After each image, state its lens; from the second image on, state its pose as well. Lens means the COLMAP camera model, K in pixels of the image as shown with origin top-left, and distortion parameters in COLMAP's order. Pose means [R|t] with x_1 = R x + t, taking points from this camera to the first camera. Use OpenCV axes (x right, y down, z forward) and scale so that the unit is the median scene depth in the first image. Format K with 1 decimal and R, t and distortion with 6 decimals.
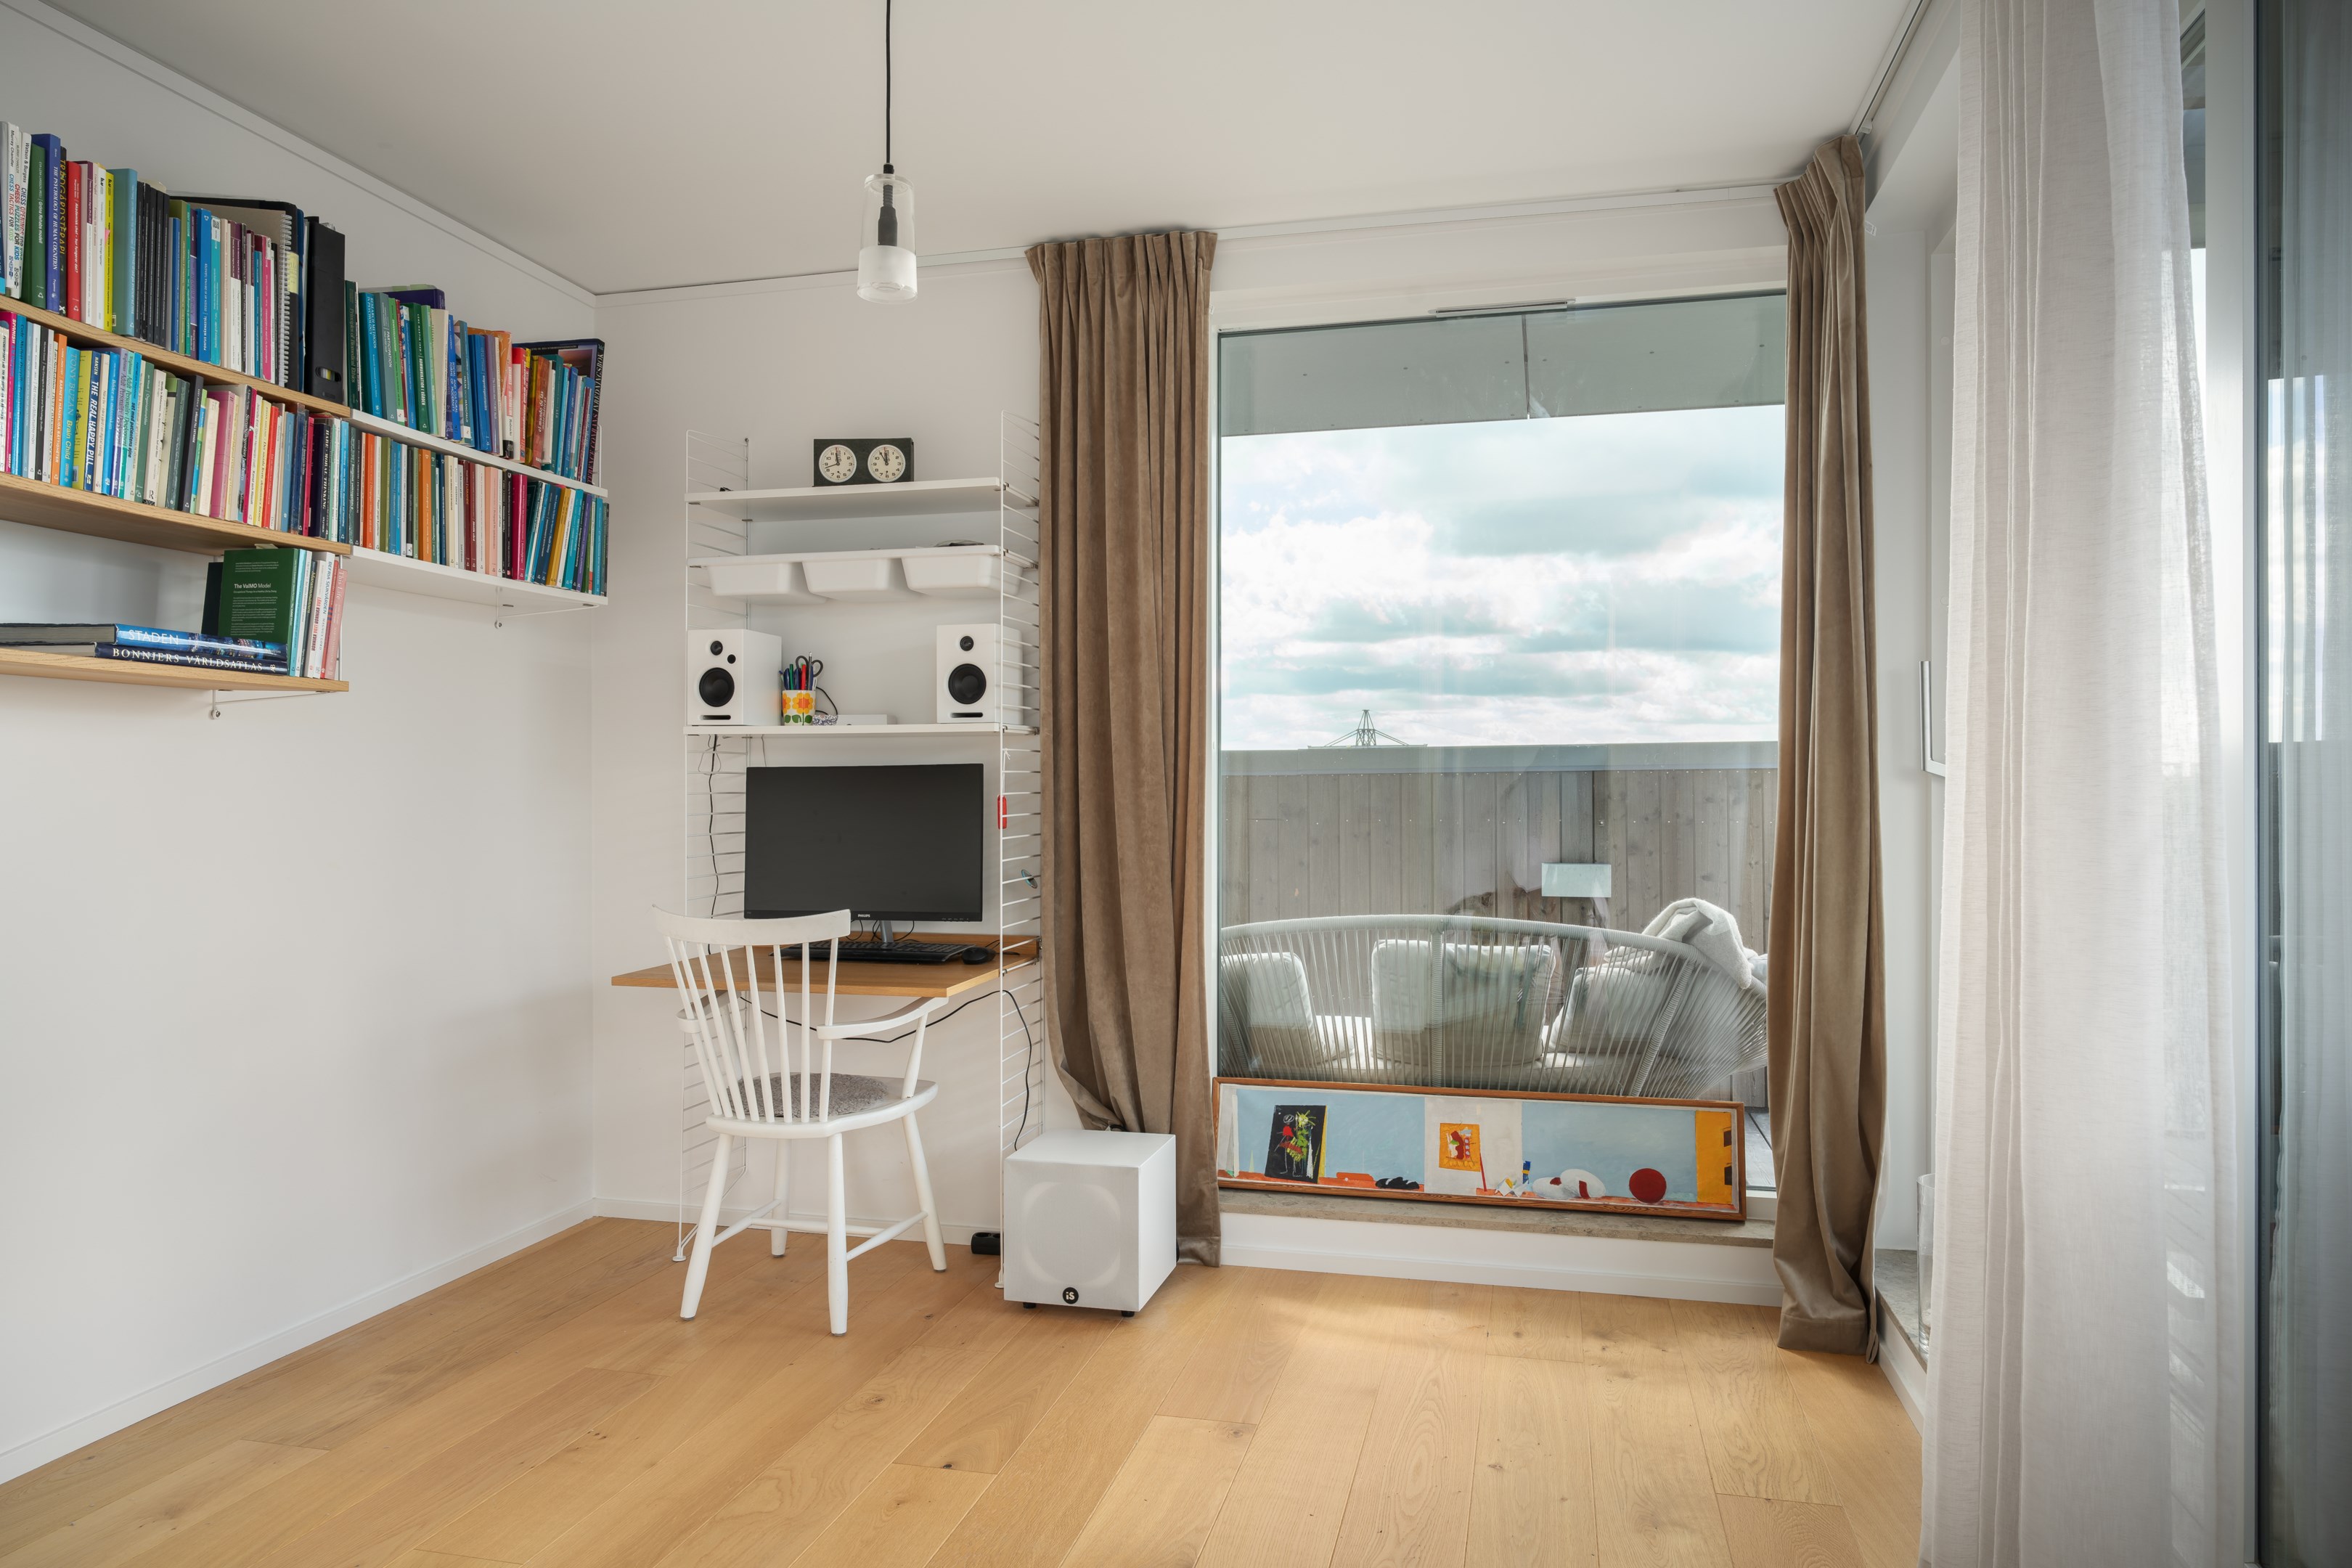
lens RADIAL K [[1497.2, 0, 1180.6], [0, 1497.2, 785.3], [0, 0, 1]] dist [0.000881, 0.003558]
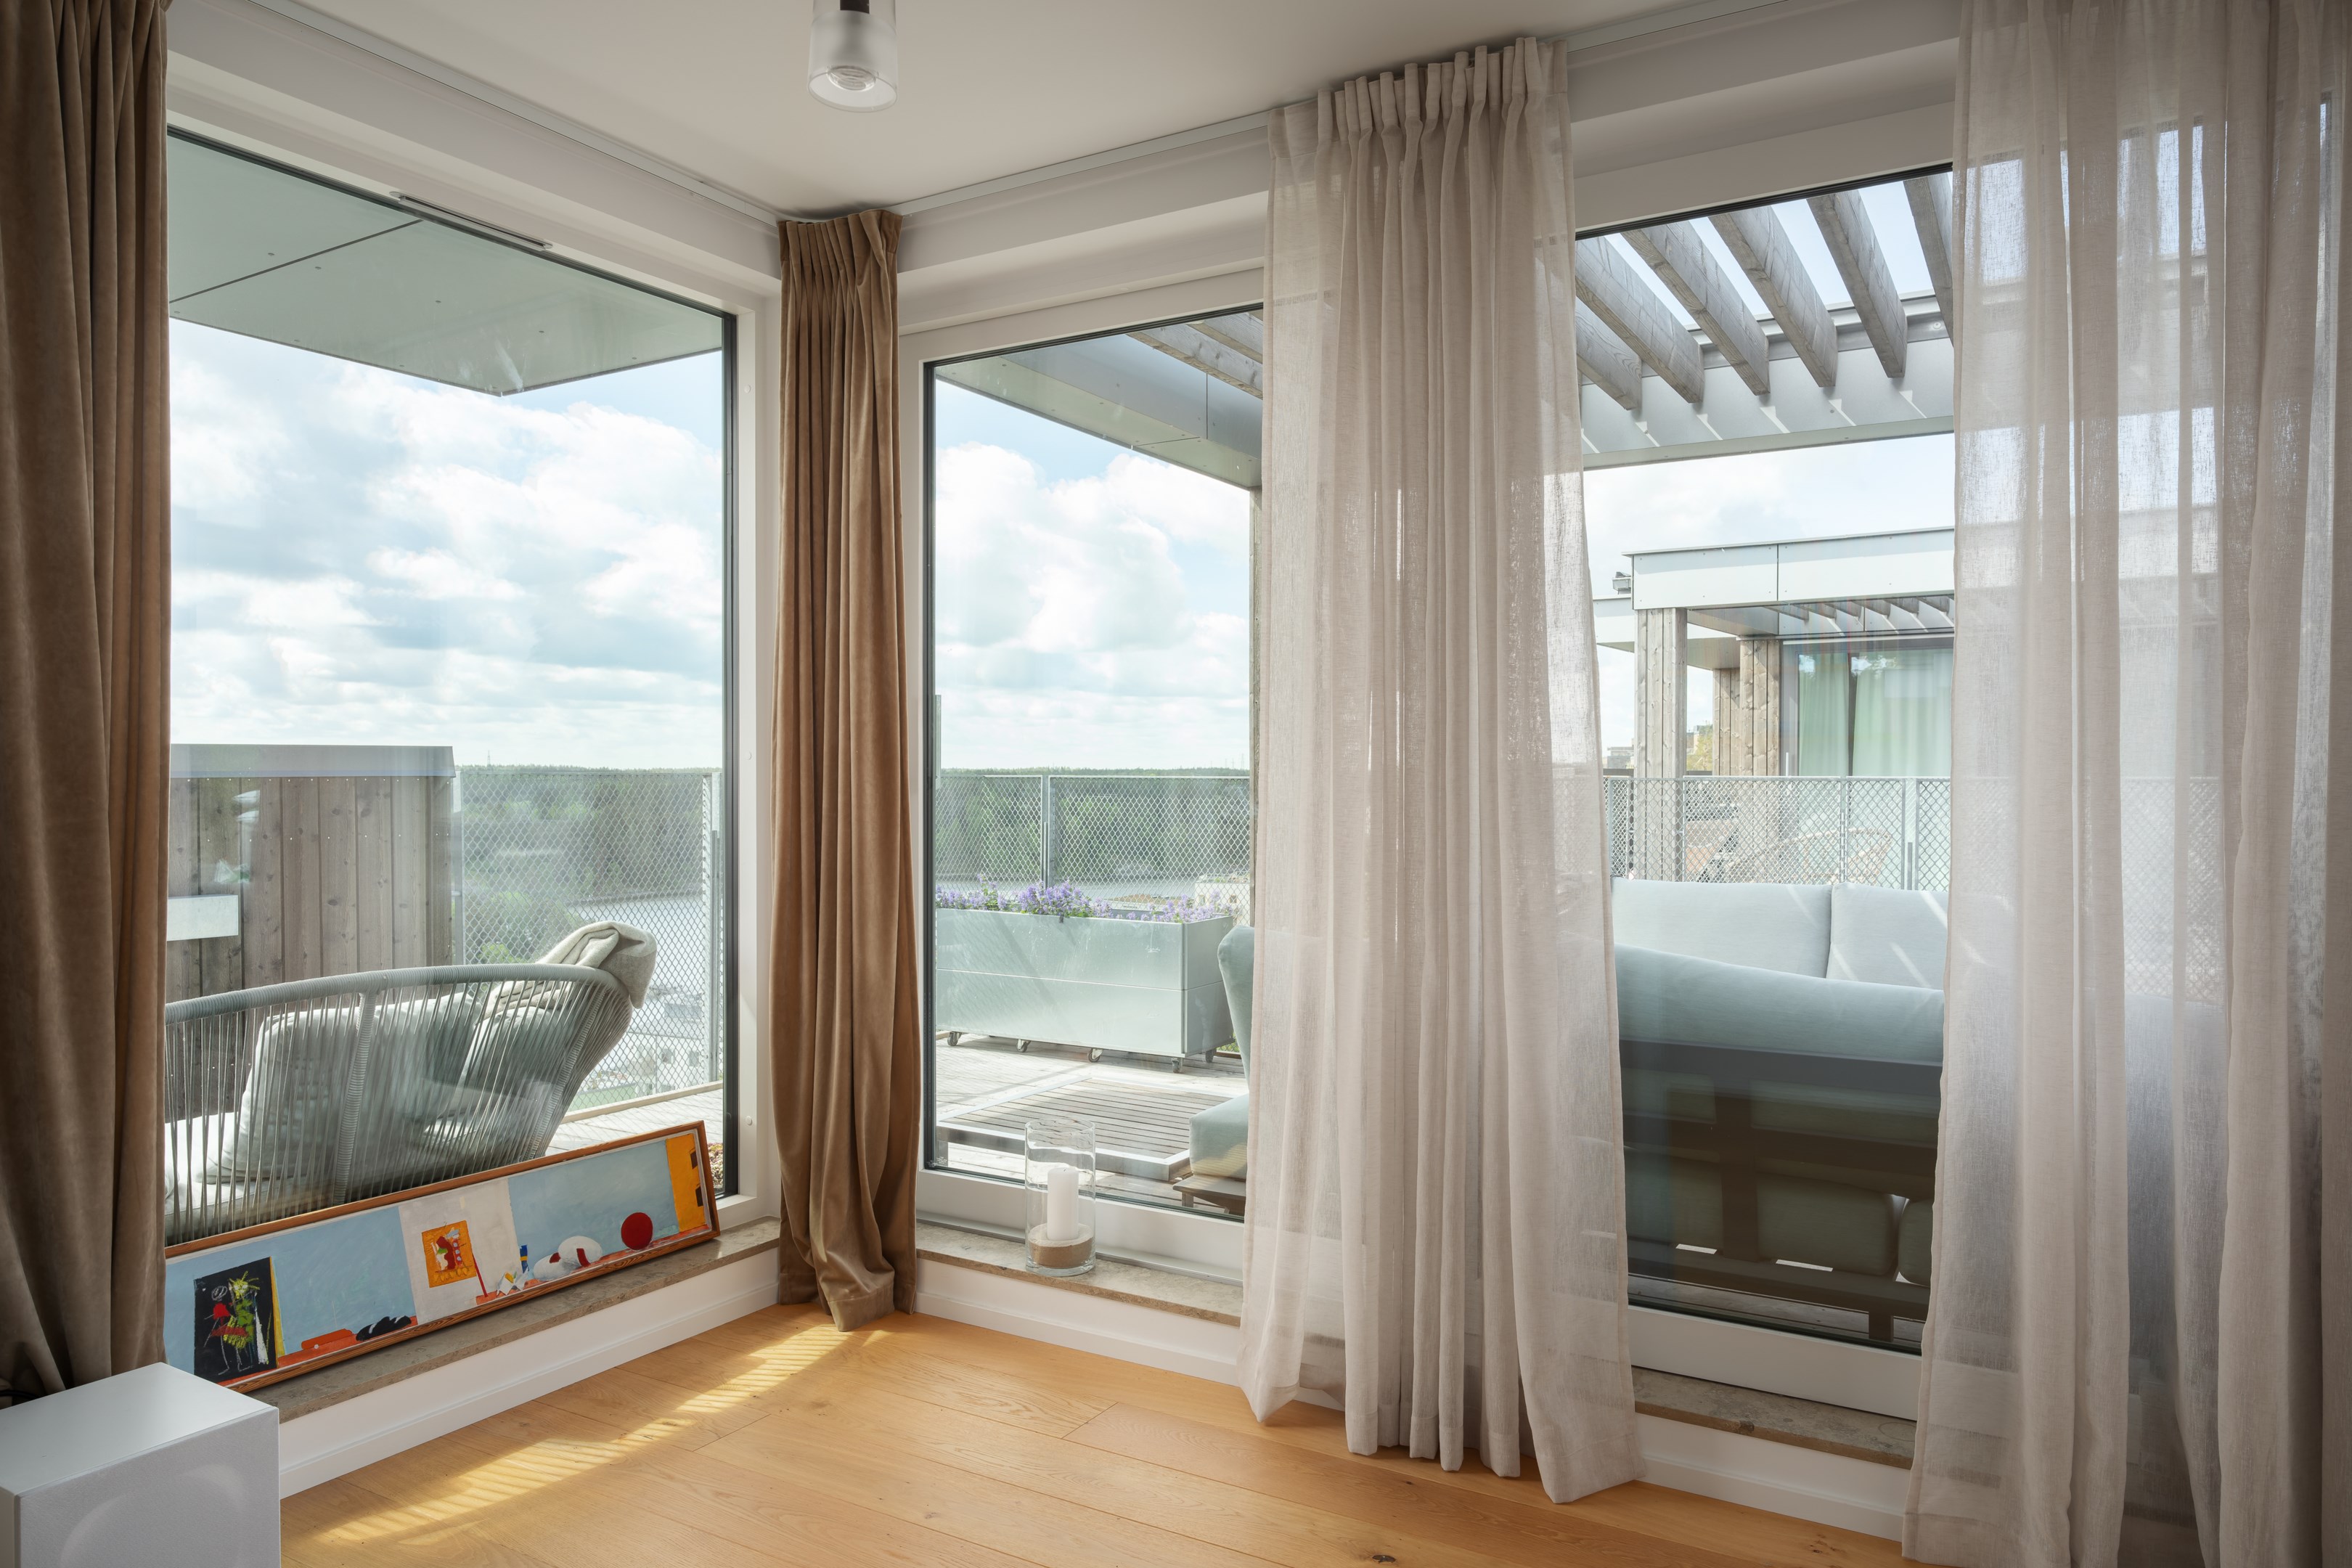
lens RADIAL K [[1497.2, 0, 1181.1], [0, 1497.2, 784.4], [0, 0, 1]] dist [0.000881, 0.003558]
pose [[0.307433, 0.000668, 0.951570, -0.457761], [-0.004525, 0.999989, 0.000760, -0.012749], [-0.951559, -0.004539, 0.307433, 0.380865]]
